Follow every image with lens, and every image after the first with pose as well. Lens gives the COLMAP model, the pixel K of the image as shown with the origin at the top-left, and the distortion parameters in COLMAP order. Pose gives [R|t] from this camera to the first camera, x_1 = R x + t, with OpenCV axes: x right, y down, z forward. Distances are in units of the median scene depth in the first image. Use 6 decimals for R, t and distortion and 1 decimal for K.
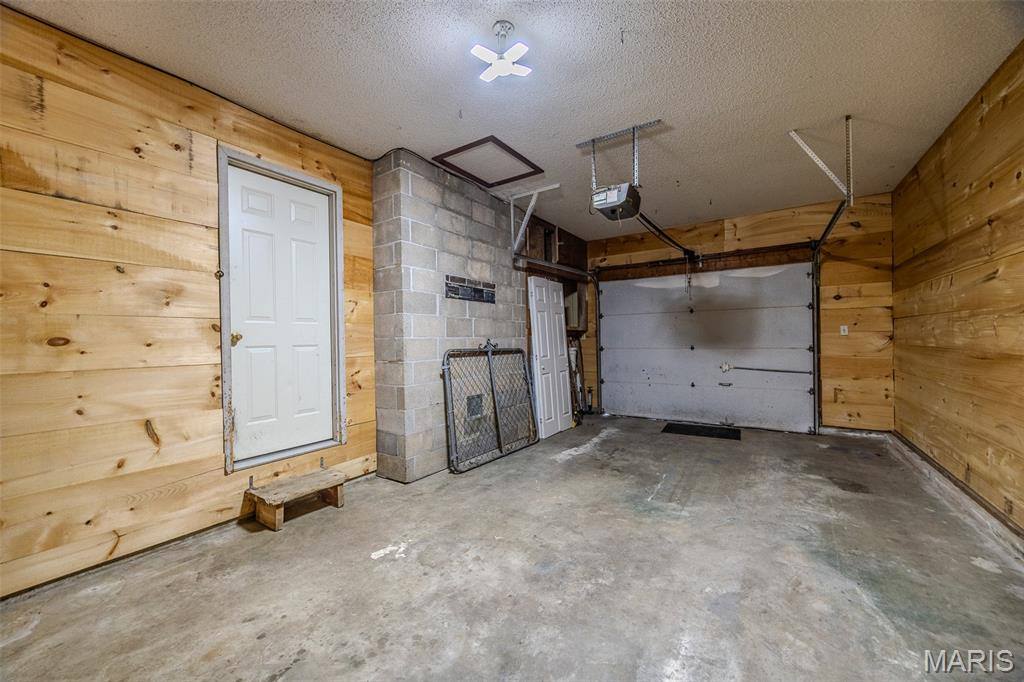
lens RADIAL K [[388.8, 0, 513.7], [0, 388.8, 340.8], [0, 0, 1]] dist [-0.002110, -0.000234]
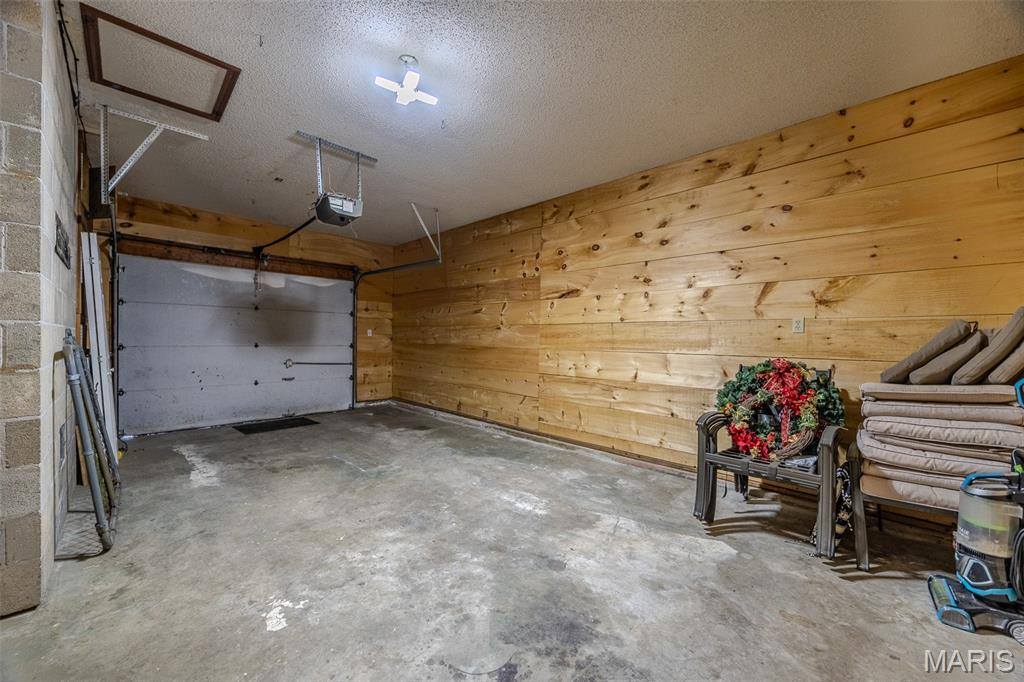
lens RADIAL K [[388.8, 0, 513.7], [0, 388.8, 340.8], [0, 0, 1]] dist [-0.002110, -0.000234]
pose [[0.189663, 0.012308, 0.981772, -0.586989], [-0.012156, 0.999874, -0.010187, 0.012867], [-0.981774, -0.010002, 0.189788, 0.257132]]
